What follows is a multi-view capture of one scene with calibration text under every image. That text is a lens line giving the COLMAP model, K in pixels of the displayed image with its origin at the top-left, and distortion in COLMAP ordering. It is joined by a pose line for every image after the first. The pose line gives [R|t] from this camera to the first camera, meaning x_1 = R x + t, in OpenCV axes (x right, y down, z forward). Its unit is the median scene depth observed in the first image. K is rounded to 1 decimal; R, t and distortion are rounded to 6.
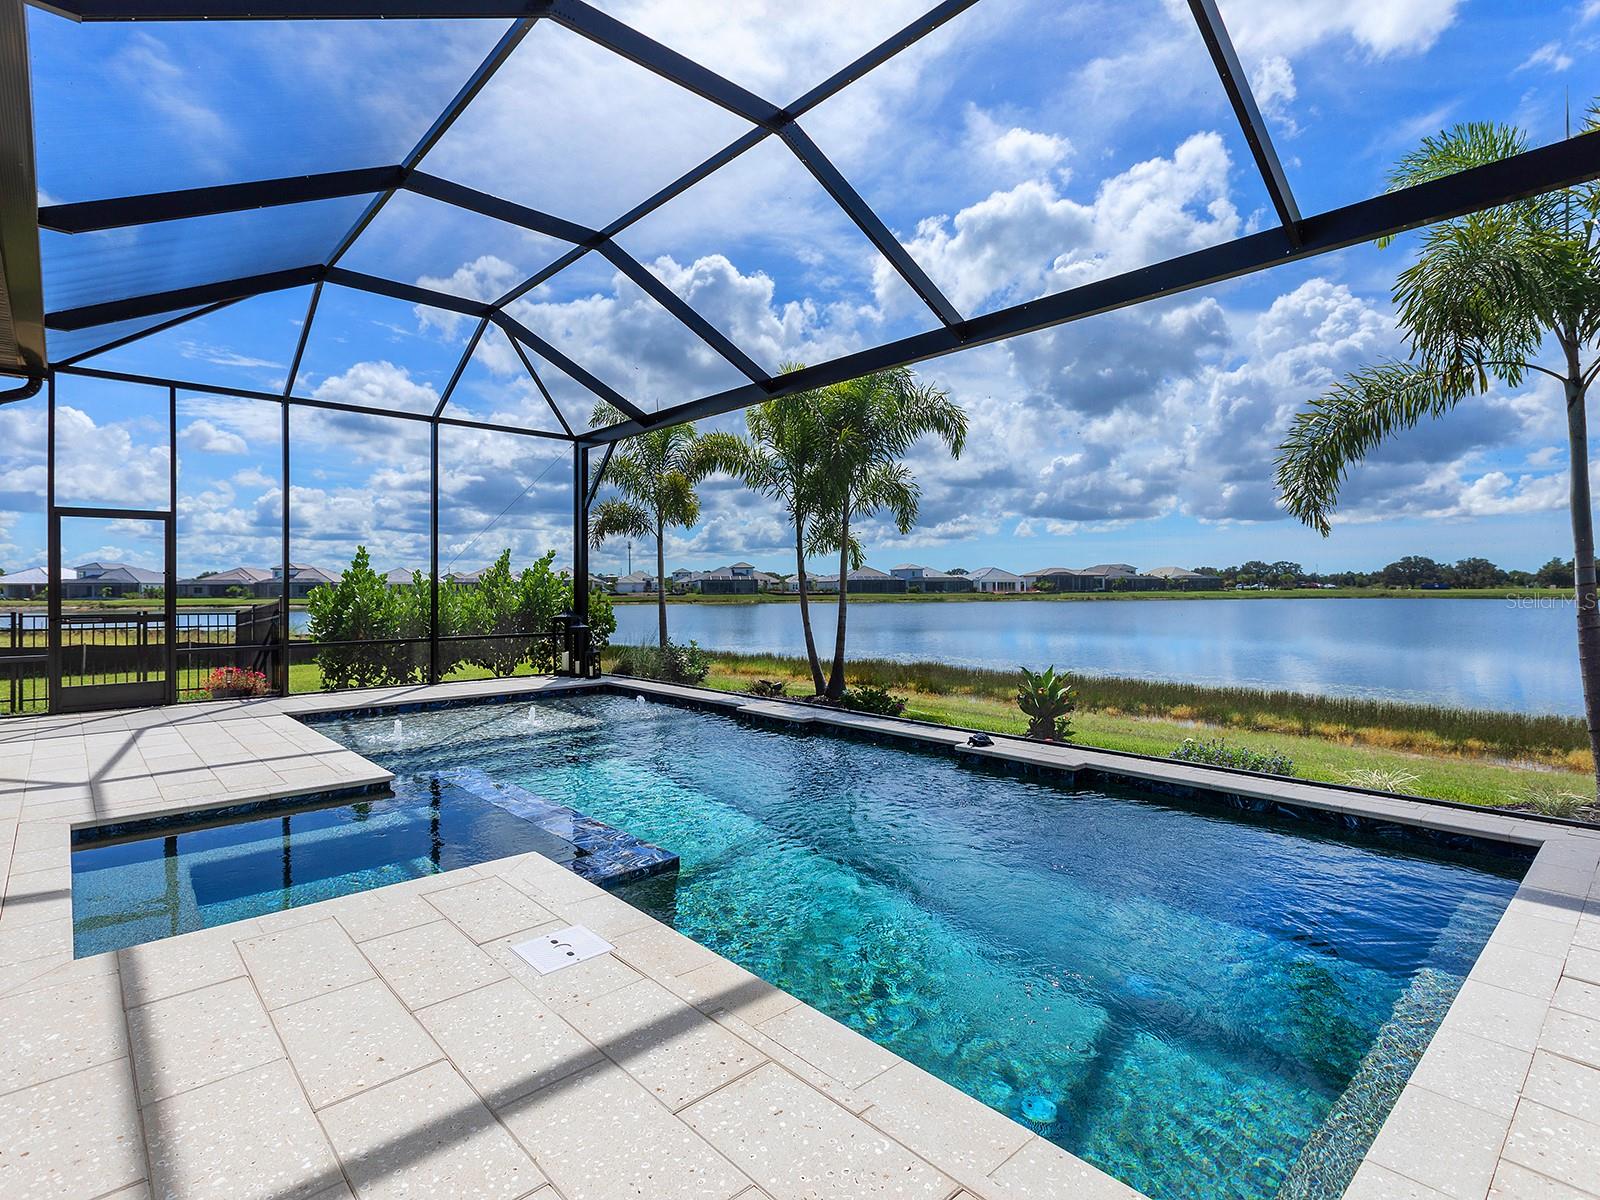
lens RADIAL K [[801.4, 0, 808.4], [0, 801.4, 589.1], [0, 0, 1]] dist [-0.000709, -0.000189]
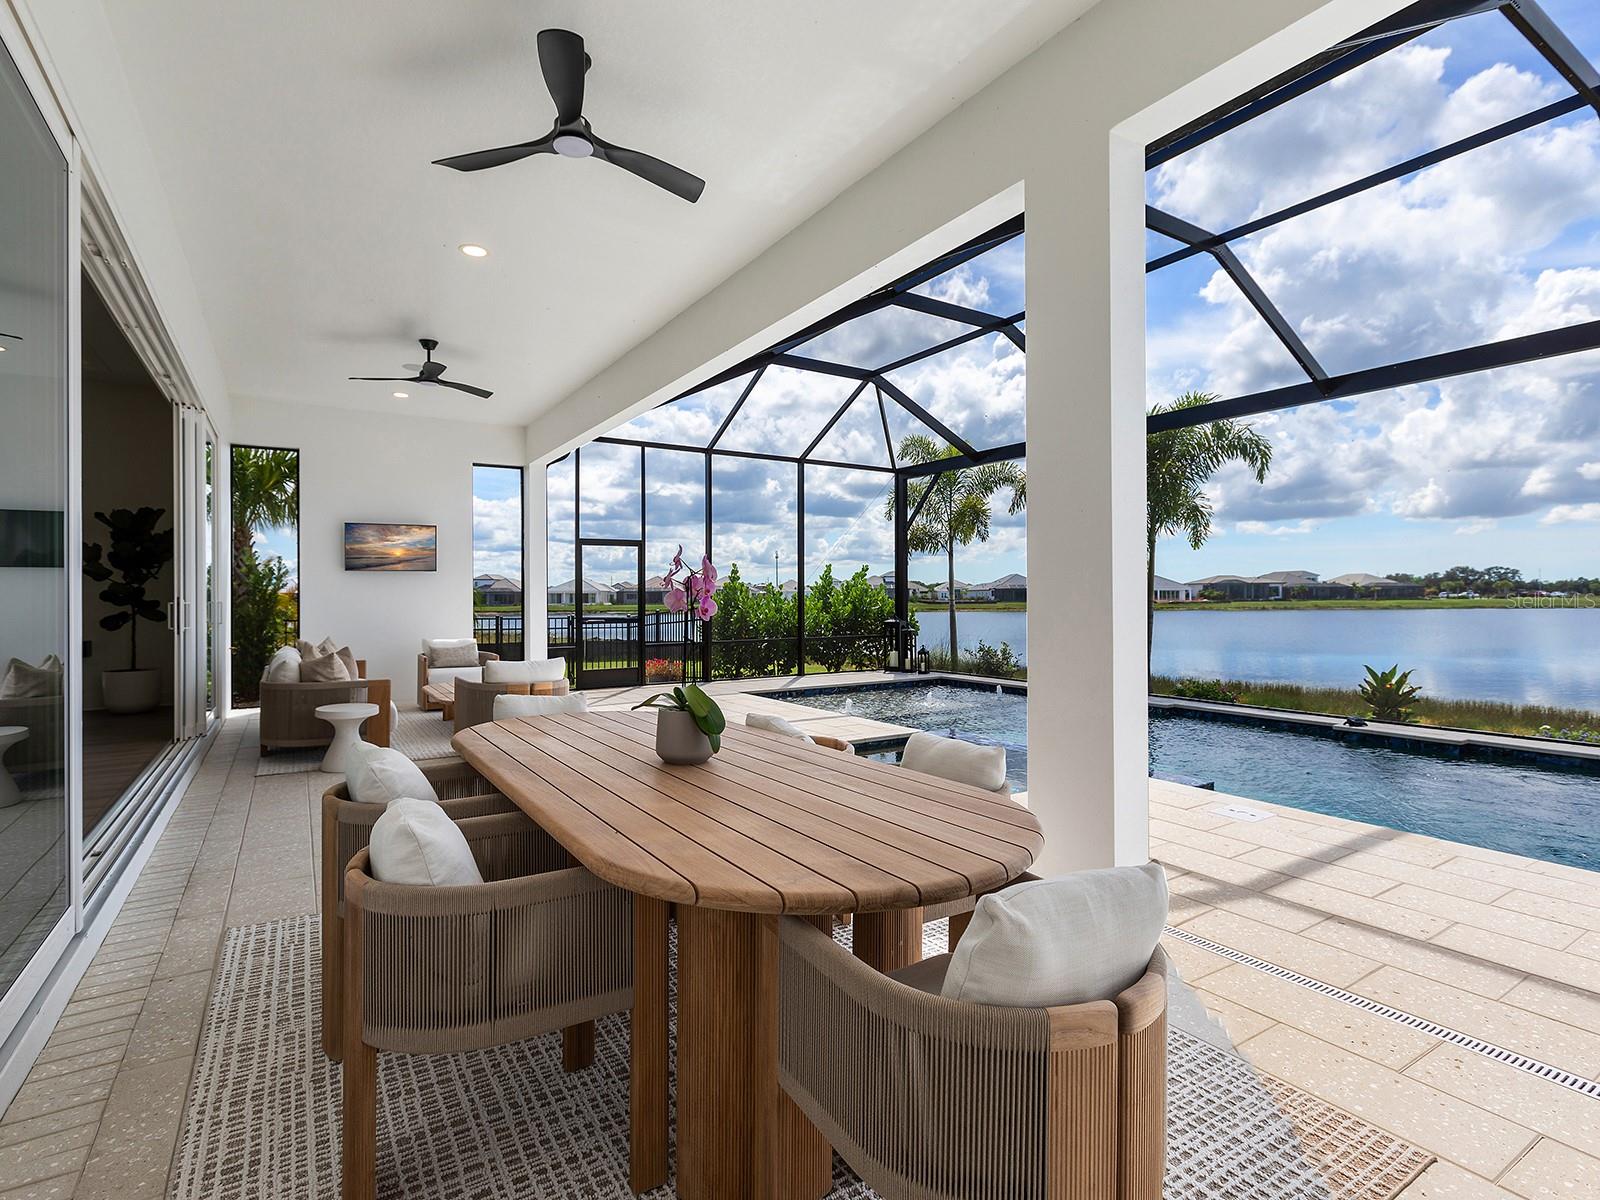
lens RADIAL K [[801.4, 0, 808.4], [0, 801.4, 589.1], [0, 0, 1]] dist [-0.000709, -0.000189]
pose [[0.984924, -0.001572, -0.172983, -0.208652], [-0.000253, 0.999945, -0.010524, -0.001104], [0.172990, 0.010409, 0.984869, -0.182335]]
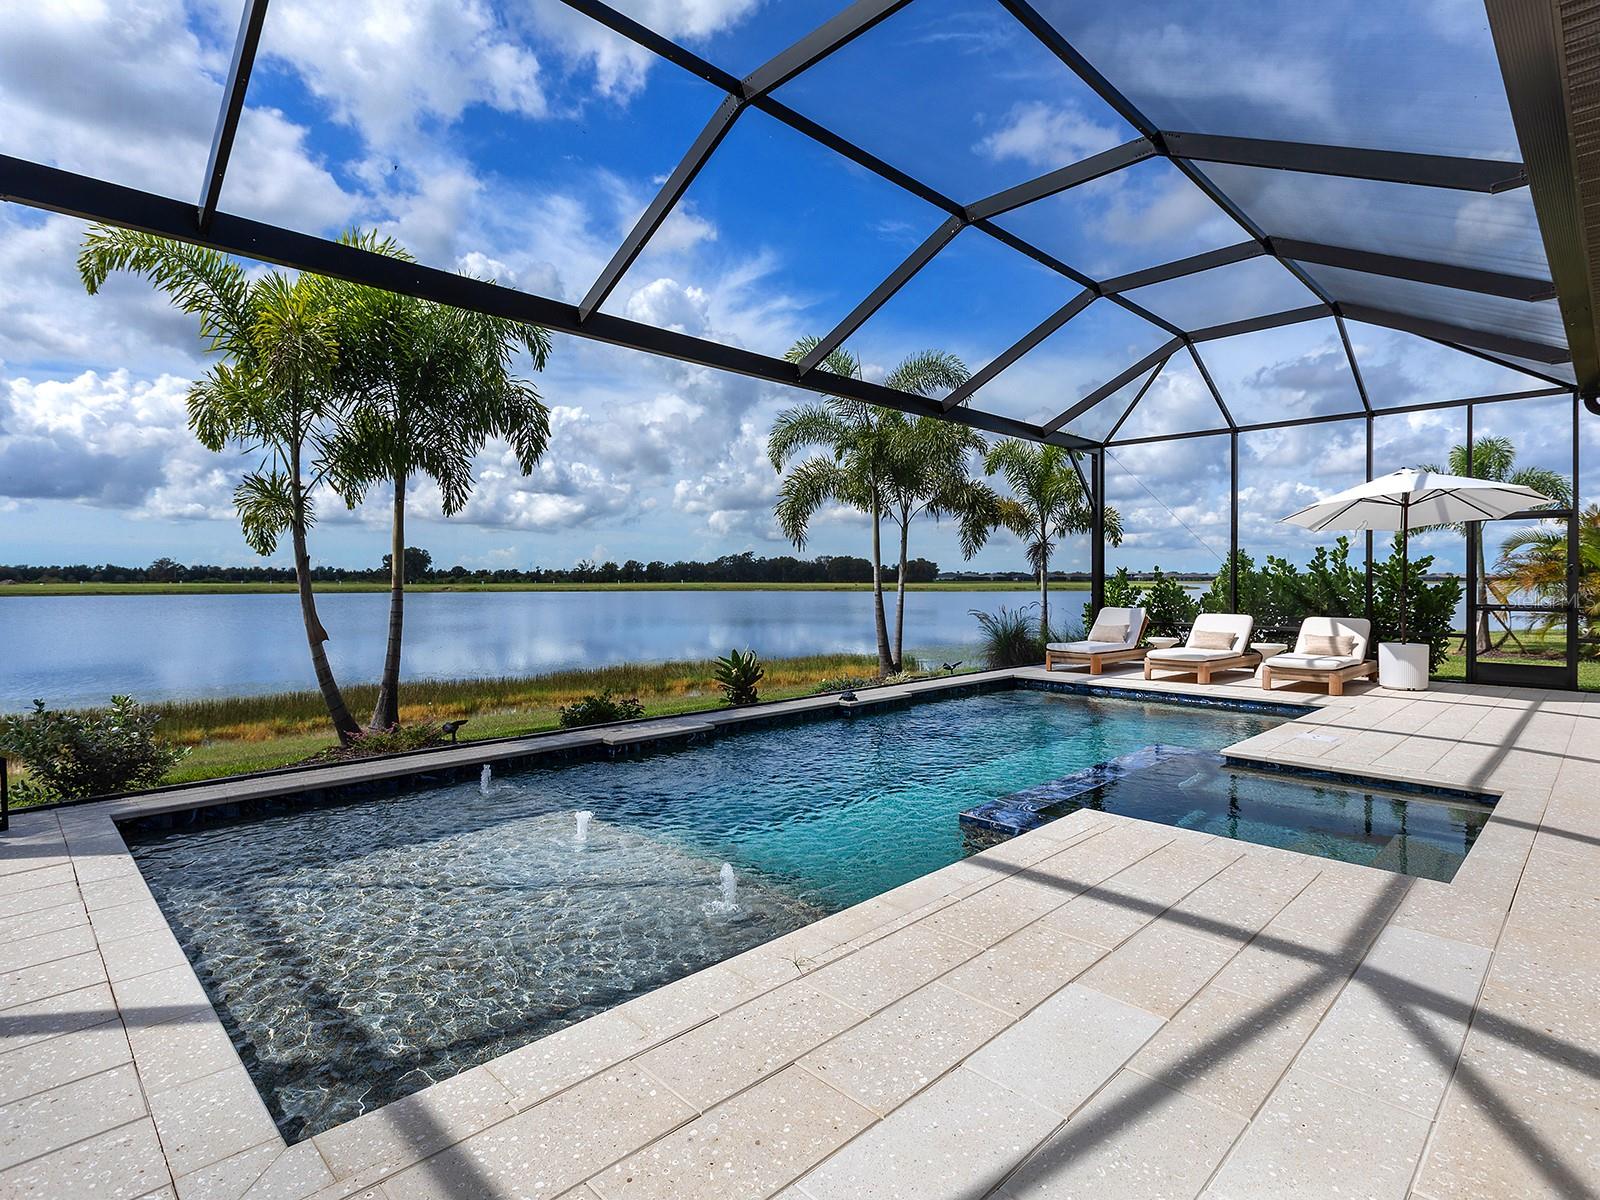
lens RADIAL K [[821.0, 0, 793.8], [0, 821.0, 571.2], [0, 0, 1]] dist [0.000659, 0.001442]
pose [[-0.034745, 0.013256, 0.999308, -0.589827], [0.004316, 0.999905, -0.013114, -0.001007], [-0.999387, 0.003858, -0.034799, 0.580918]]
